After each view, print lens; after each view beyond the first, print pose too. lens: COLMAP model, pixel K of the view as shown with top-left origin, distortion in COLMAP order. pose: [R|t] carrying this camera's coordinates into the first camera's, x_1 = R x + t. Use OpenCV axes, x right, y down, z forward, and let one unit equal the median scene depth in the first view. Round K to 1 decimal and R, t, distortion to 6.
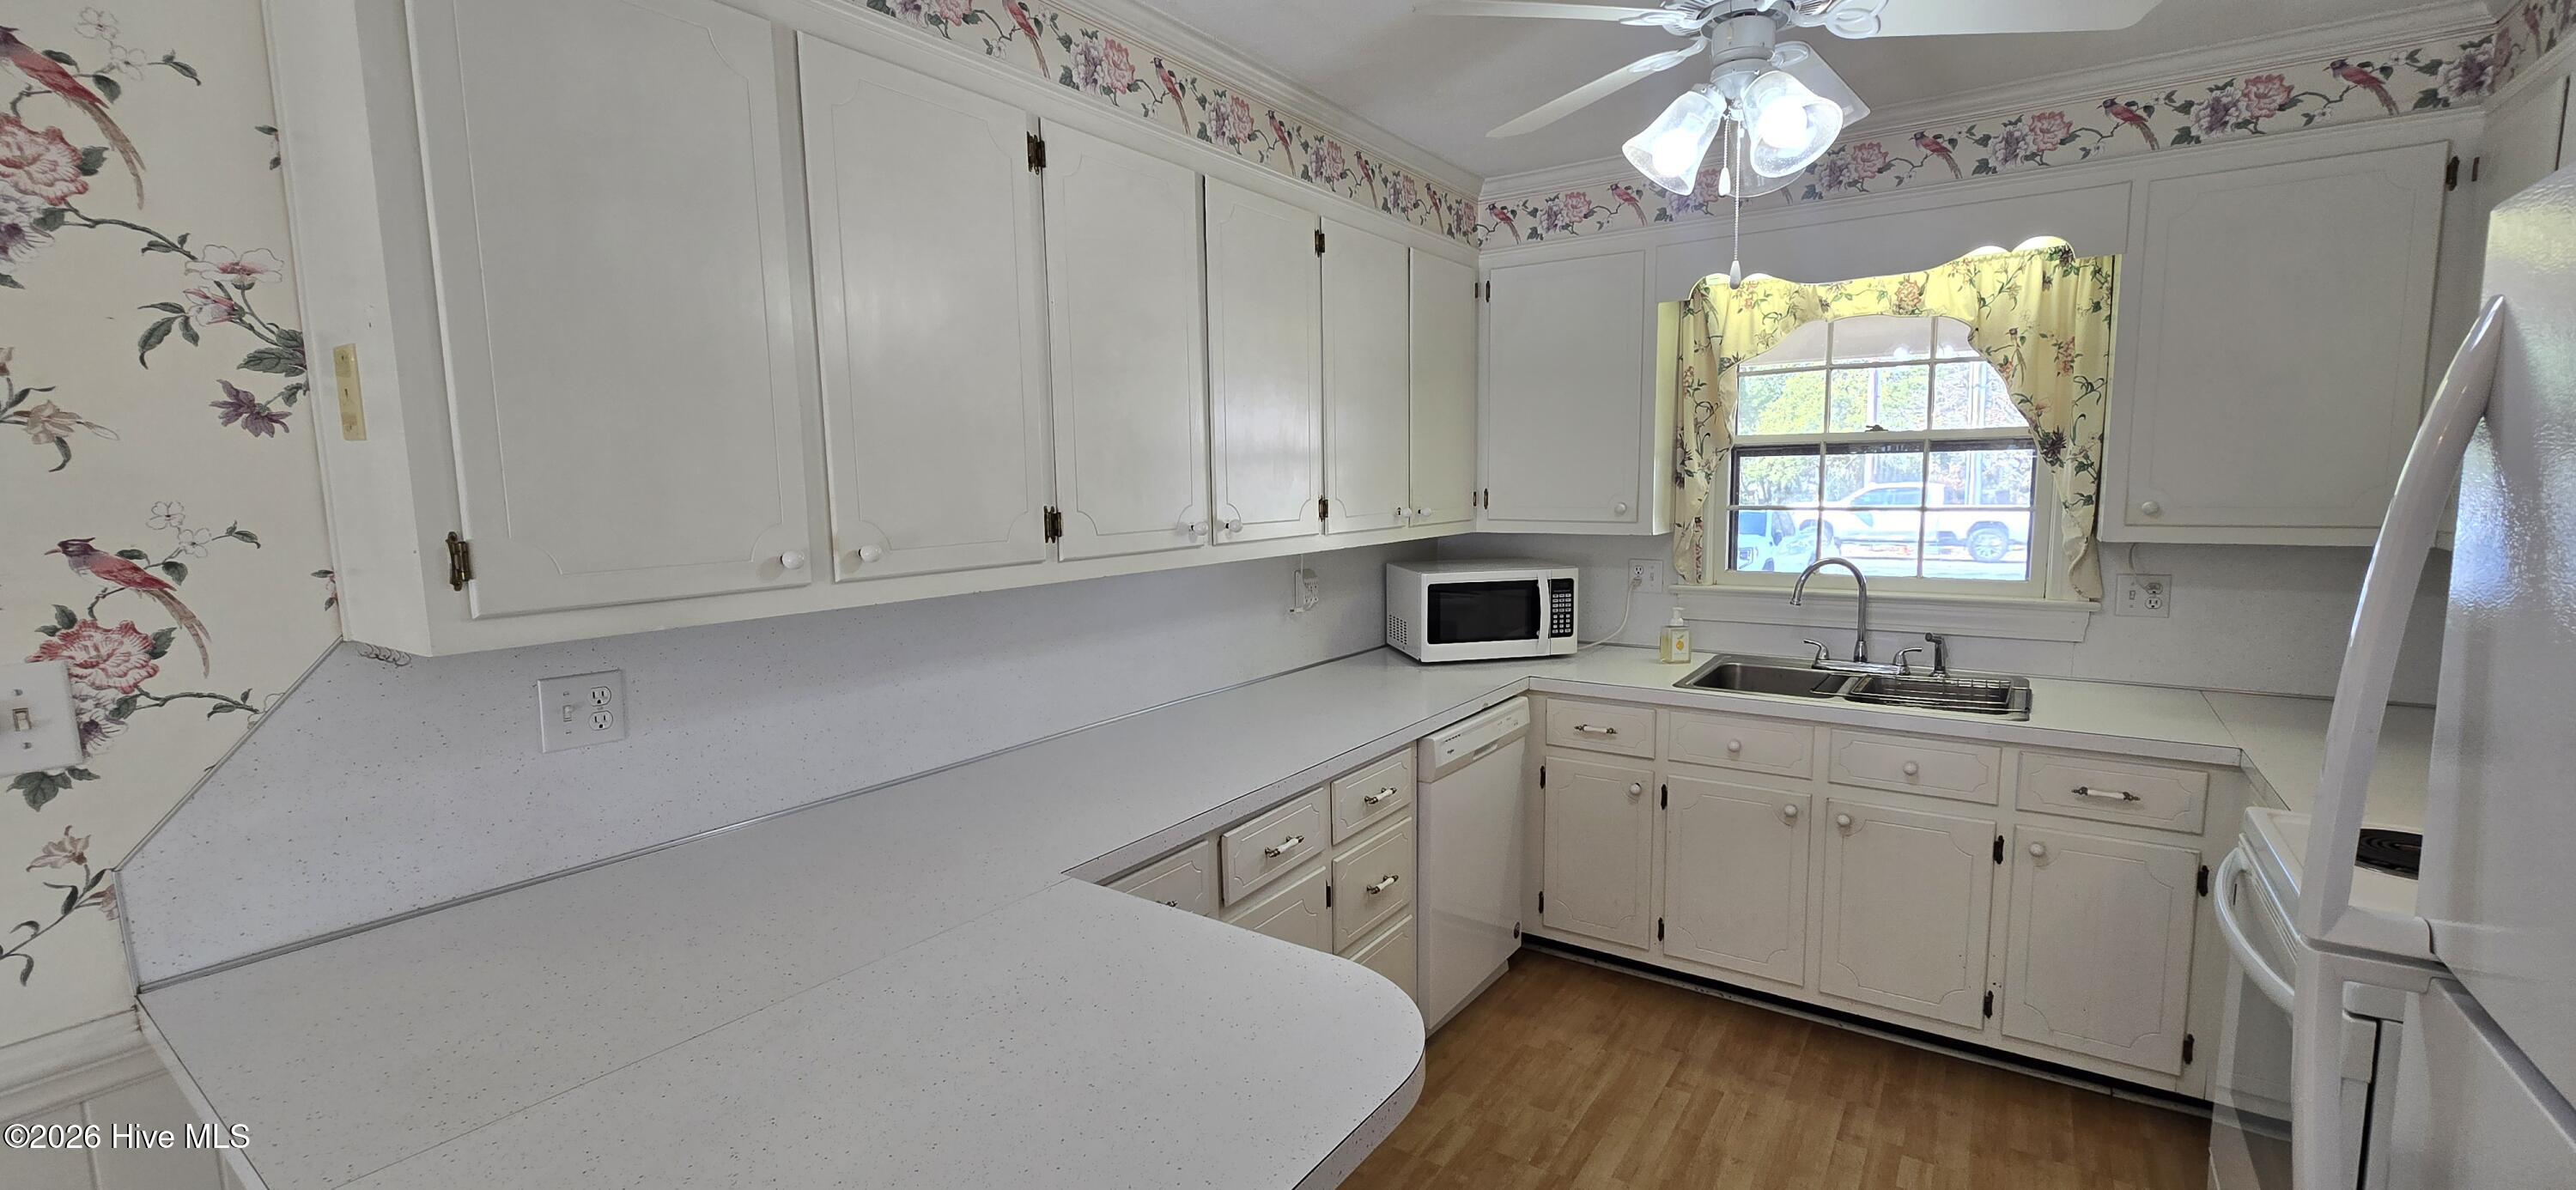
lens RADIAL K [[1056.3, 0, 1292.5], [0, 1056.3, 601.0], [0, 0, 1]] dist [-0.001637, 0.000104]
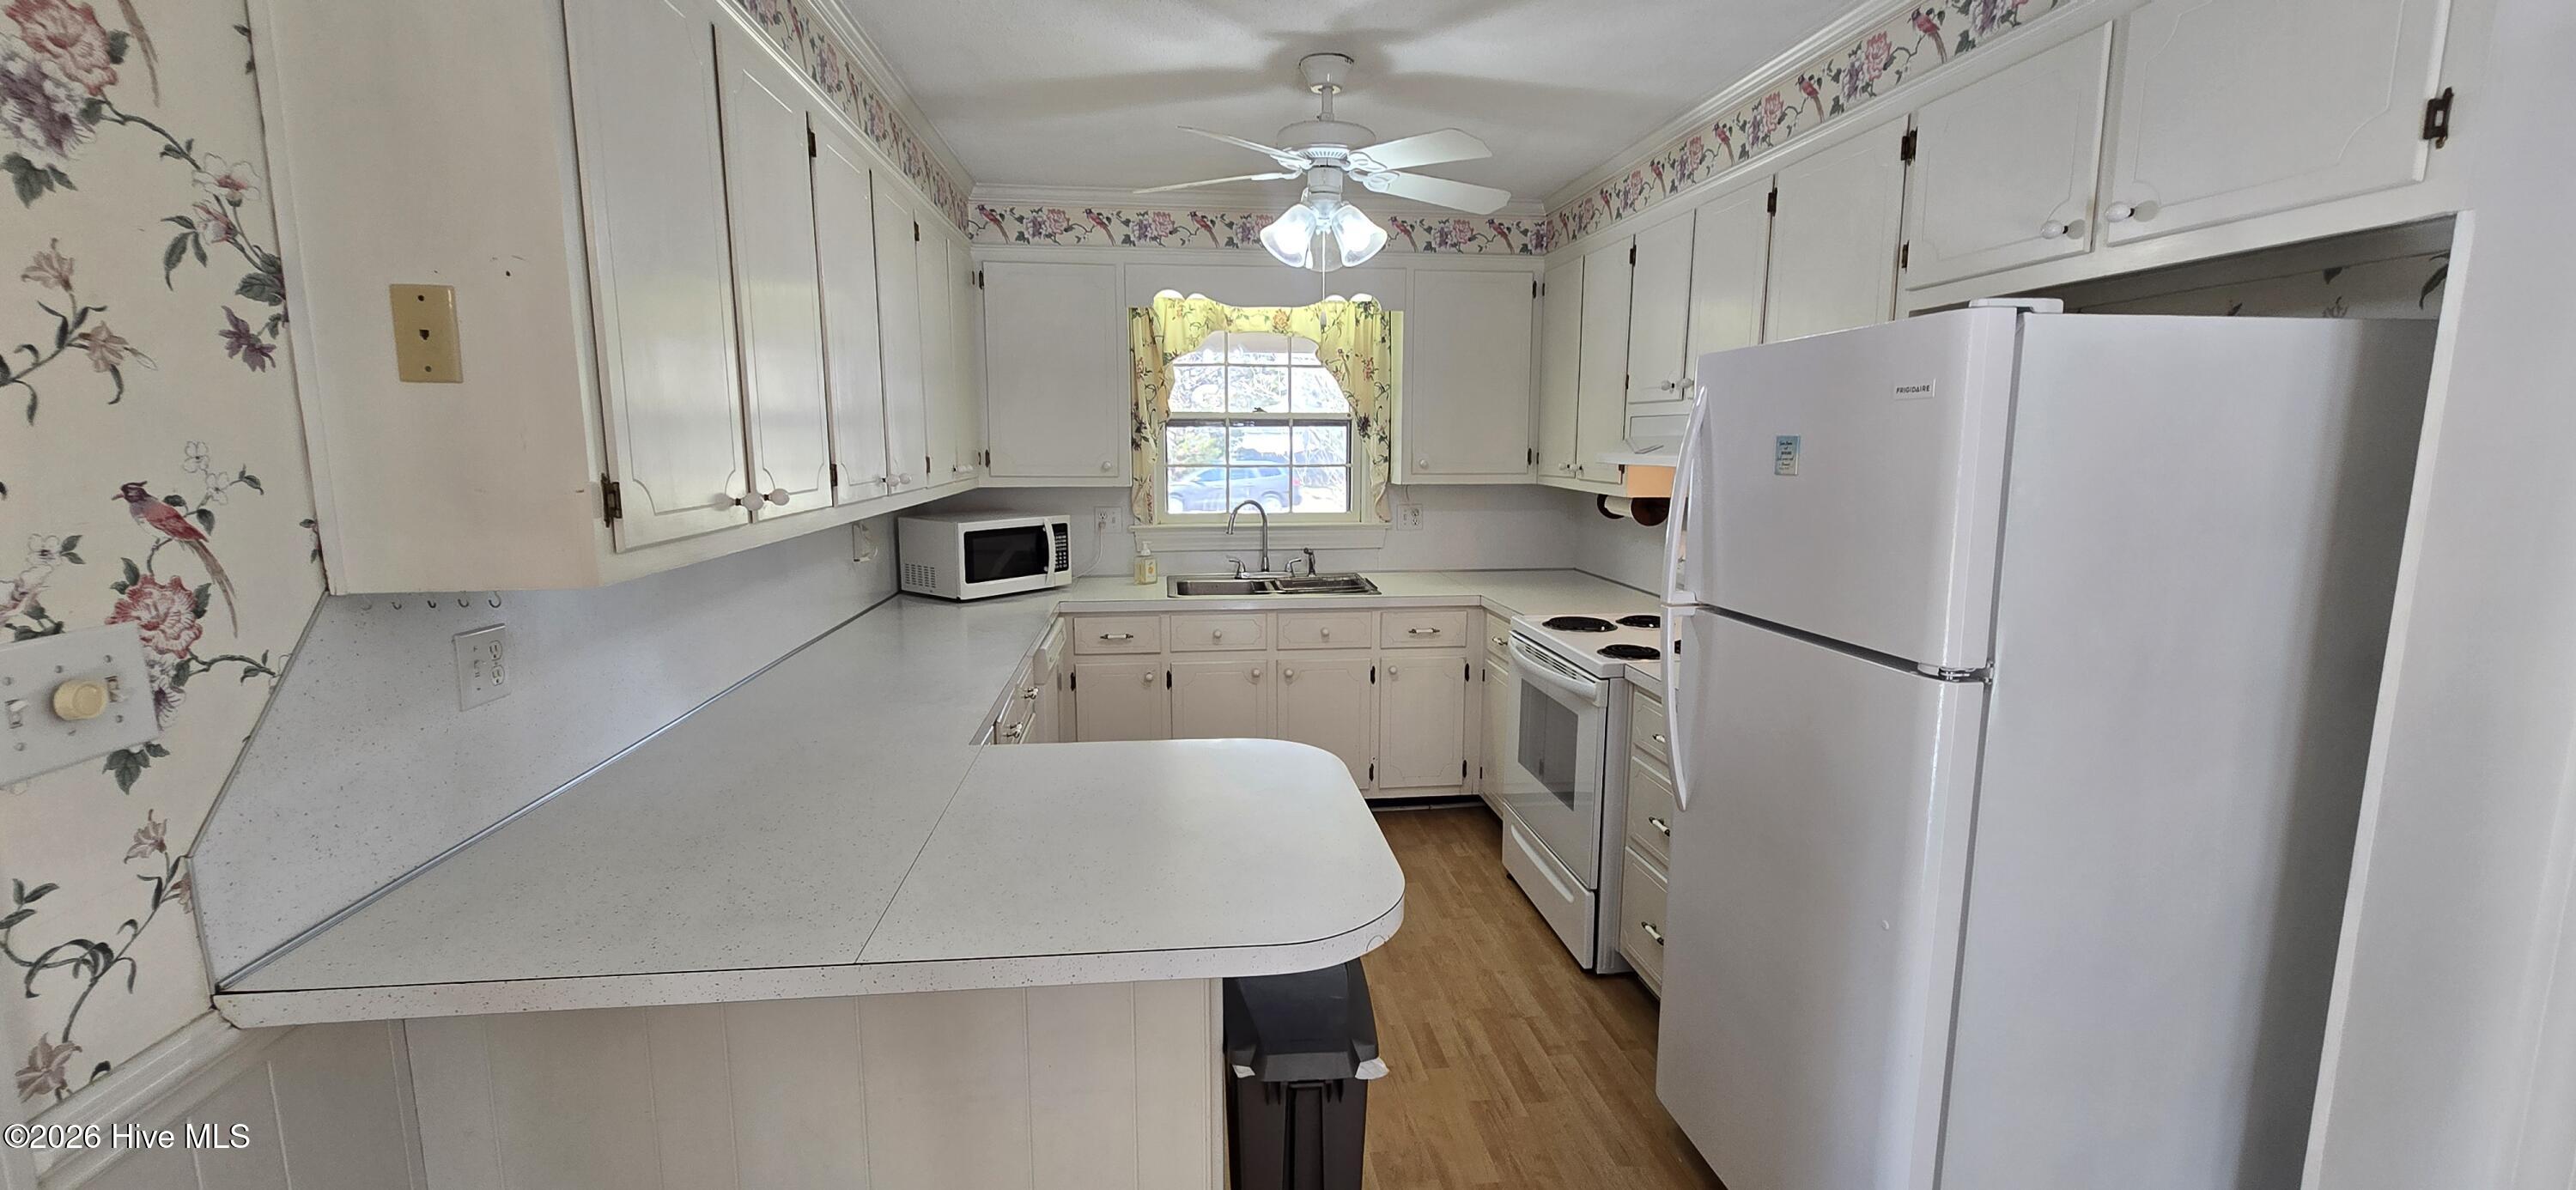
lens RADIAL K [[1056.3, 0, 1292.5], [0, 1056.3, 601.0], [0, 0, 1]] dist [-0.001637, 0.000104]
pose [[0.748086, -0.084635, 0.658182, -0.931469], [0.064605, 0.996411, 0.054697, 0.049050], [-0.660449, 0.001604, 0.750869, -0.268613]]
